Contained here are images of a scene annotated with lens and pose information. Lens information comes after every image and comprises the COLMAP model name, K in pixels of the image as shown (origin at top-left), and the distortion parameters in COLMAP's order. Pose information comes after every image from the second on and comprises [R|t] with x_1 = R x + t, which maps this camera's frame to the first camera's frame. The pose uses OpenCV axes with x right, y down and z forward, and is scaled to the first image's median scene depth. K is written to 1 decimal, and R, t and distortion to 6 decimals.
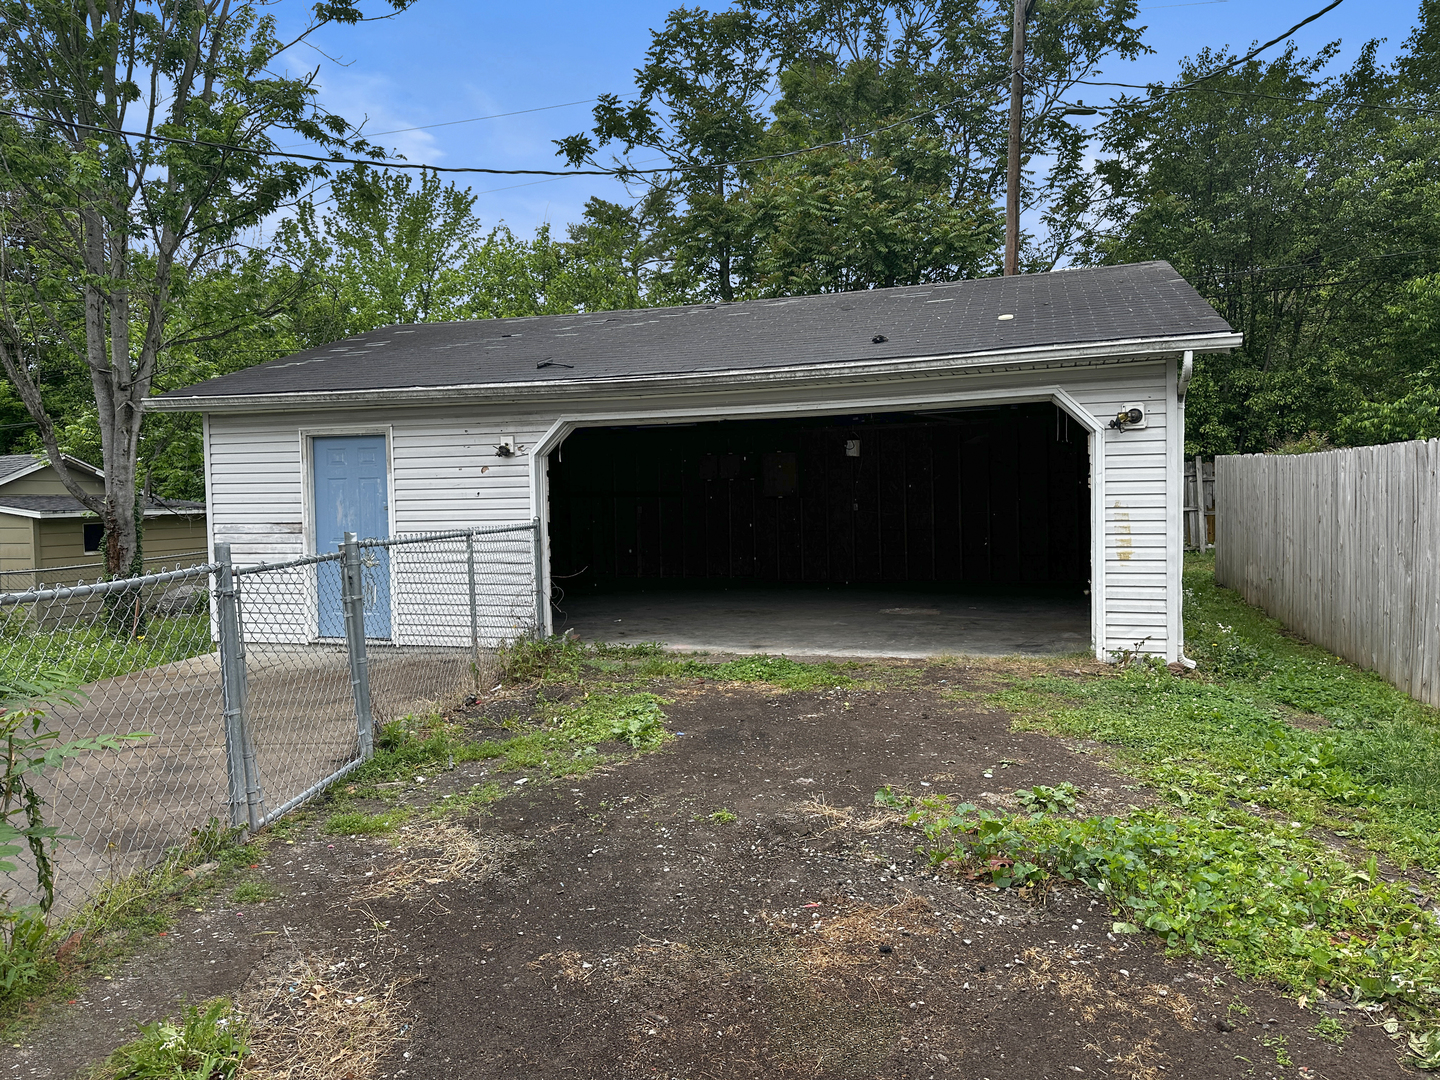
lens RADIAL K [[1023.5, 0, 747.5], [0, 1023.5, 547.1], [0, 0, 1]] dist [0.102992, -0.140360]
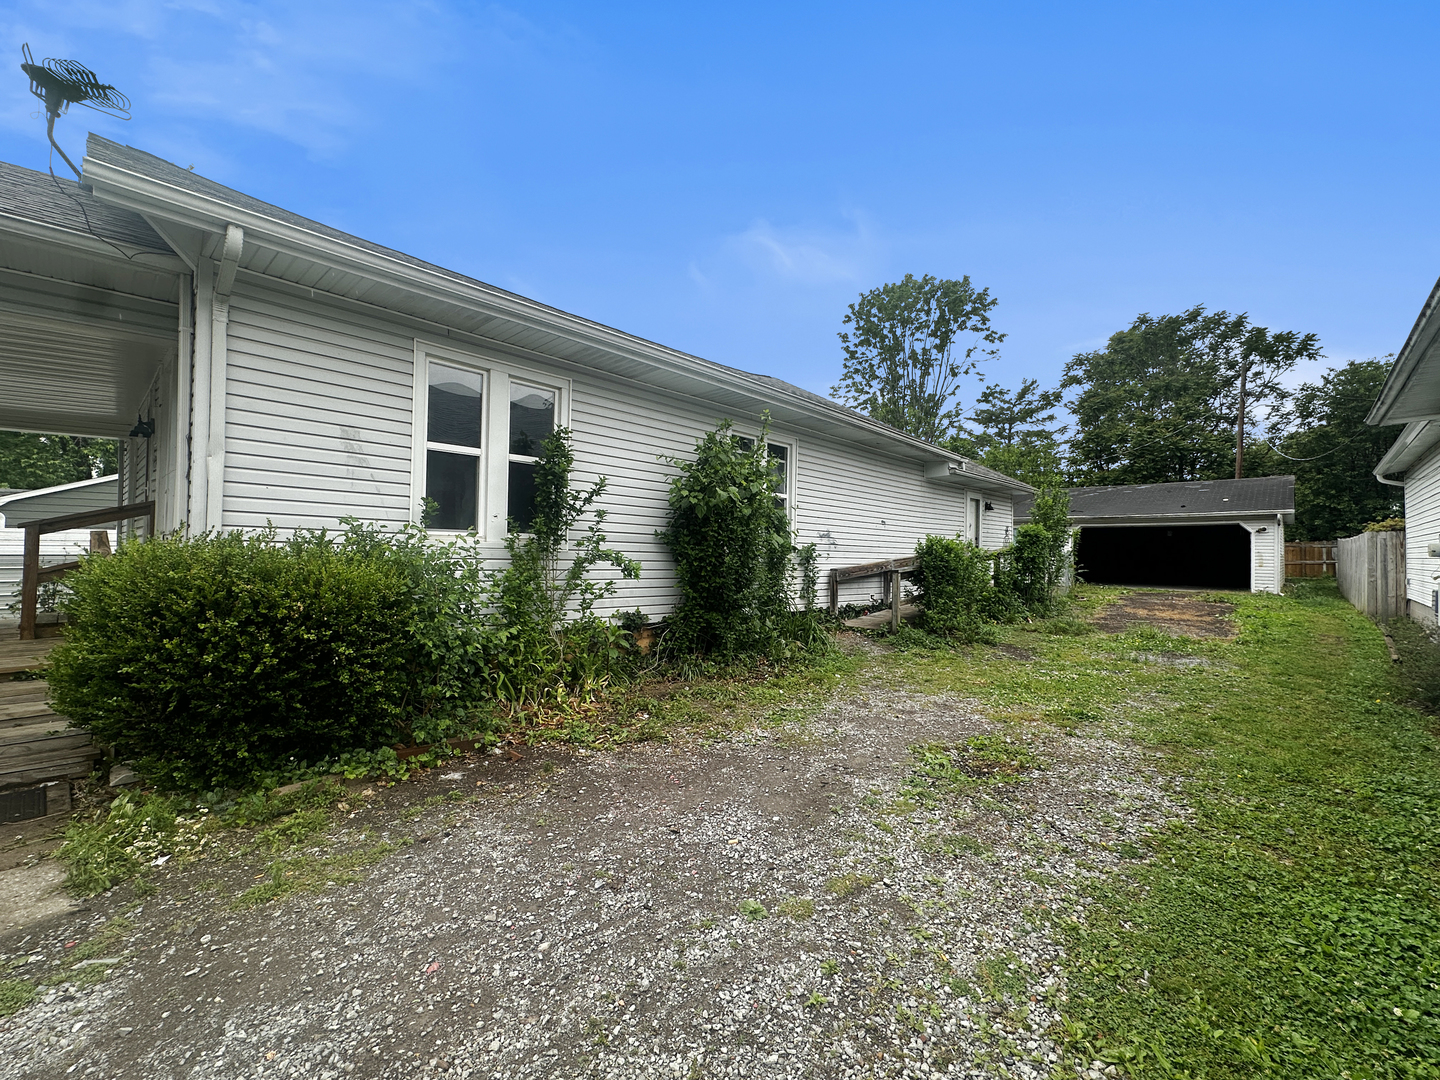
lens RADIAL K [[619.4, 0, 720.0], [0, 619.4, 540.0], [0, 0, 1]] dist [0.000733, 0.000077]
pose [[0.877594, 0.013034, -0.479227, -0.280578], [-0.042098, 0.997864, -0.049952, 0.106610], [0.477552, 0.064012, 0.876269, -1.879215]]
